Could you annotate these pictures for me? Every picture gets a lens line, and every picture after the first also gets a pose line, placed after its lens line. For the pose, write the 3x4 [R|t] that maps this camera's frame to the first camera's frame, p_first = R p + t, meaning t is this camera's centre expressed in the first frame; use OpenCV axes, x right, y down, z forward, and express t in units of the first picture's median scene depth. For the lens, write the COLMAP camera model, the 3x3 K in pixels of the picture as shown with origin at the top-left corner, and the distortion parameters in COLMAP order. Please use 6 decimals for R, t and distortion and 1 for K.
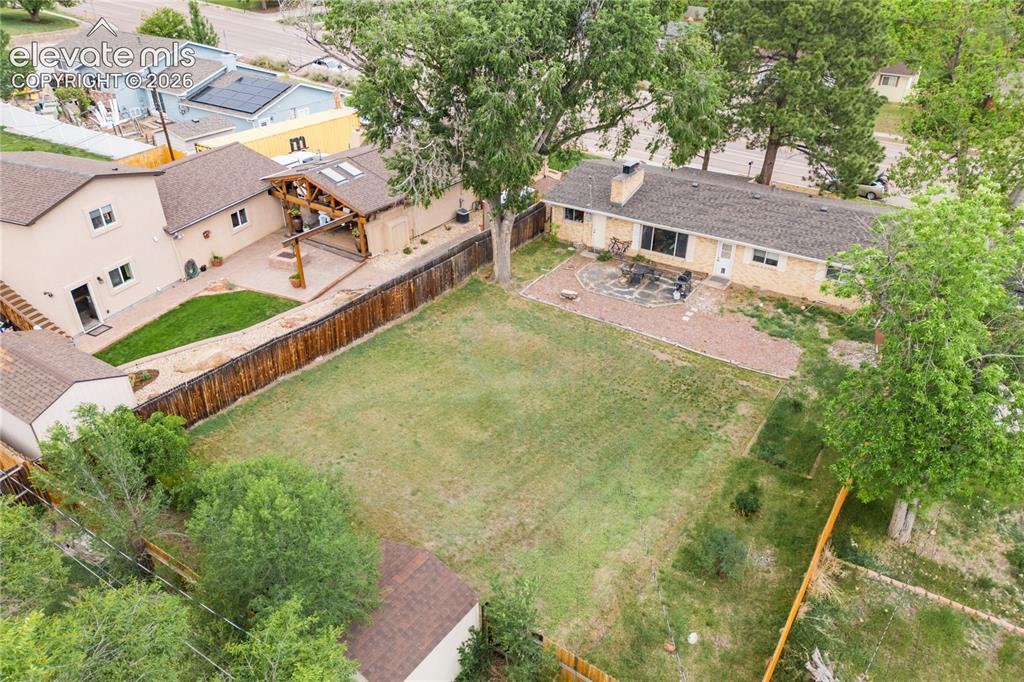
lens RADIAL K [[715.6, 0, 511.7], [0, 715.6, 342.0], [0, 0, 1]] dist [0.064302, -0.051934]
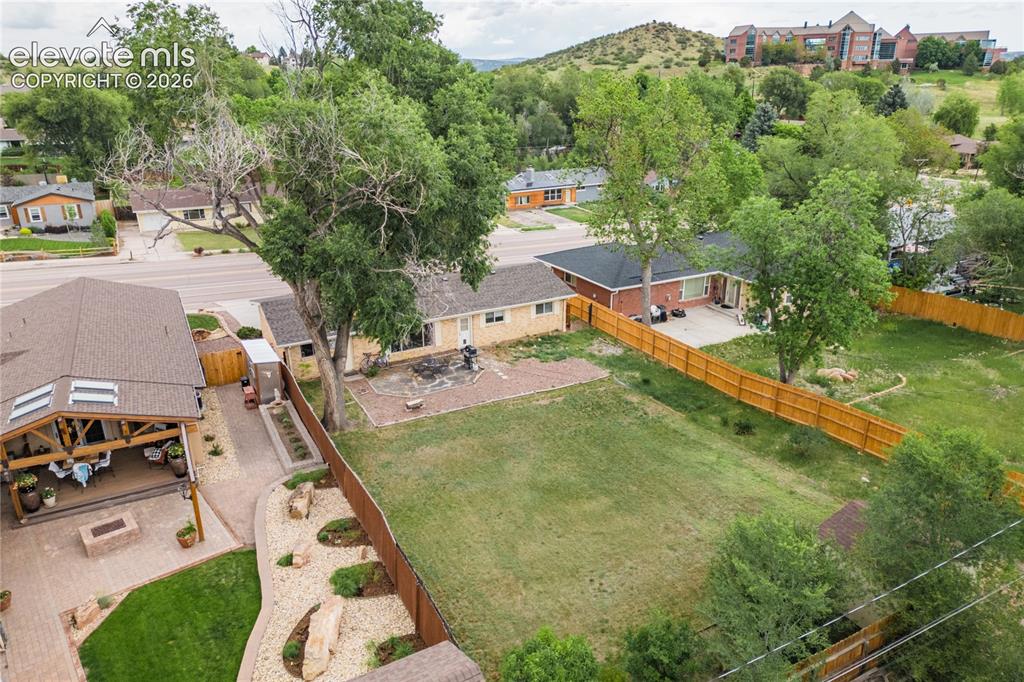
lens RADIAL K [[715.6, 0, 513.0], [0, 715.6, 342.6], [0, 0, 1]] dist [0.064302, -0.051934]
pose [[0.473080, -0.313927, 0.823192, -0.660084], [0.463281, 0.883392, 0.070642, -0.152450], [-0.749378, 0.347950, 0.563351, 0.311894]]
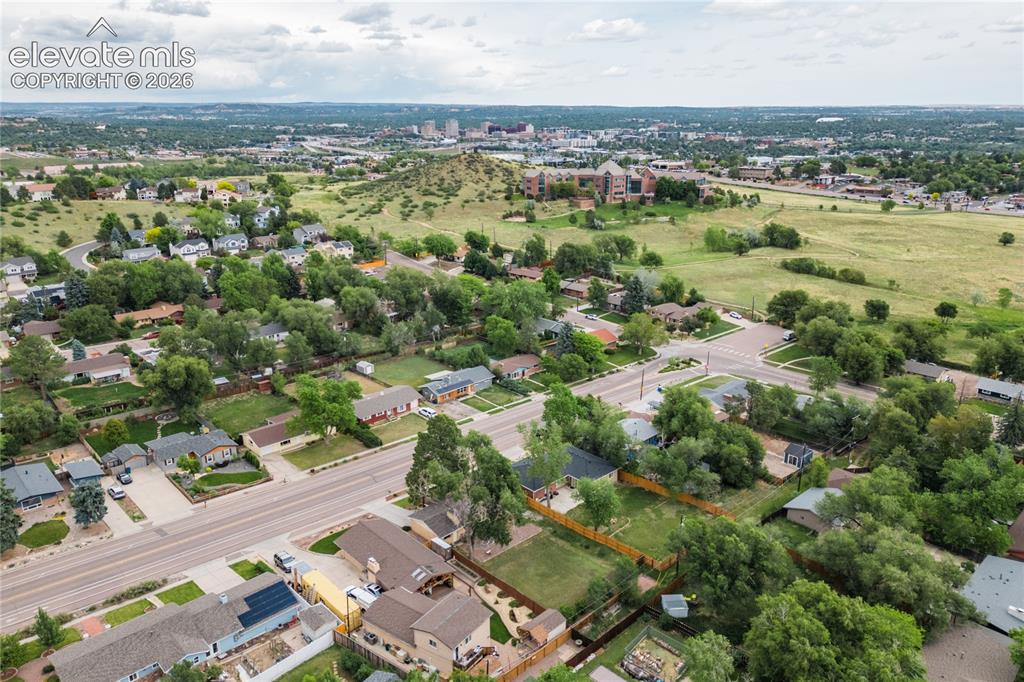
lens RADIAL K [[715.6, 0, 509.3], [0, 715.6, 343.2], [0, 0, 1]] dist [0.064302, -0.051934]
pose [[0.221957, -0.299412, 0.927948, -2.641918], [0.512087, 0.845668, 0.150377, -1.316972], [-0.829760, 0.441813, 0.341027, -0.587684]]
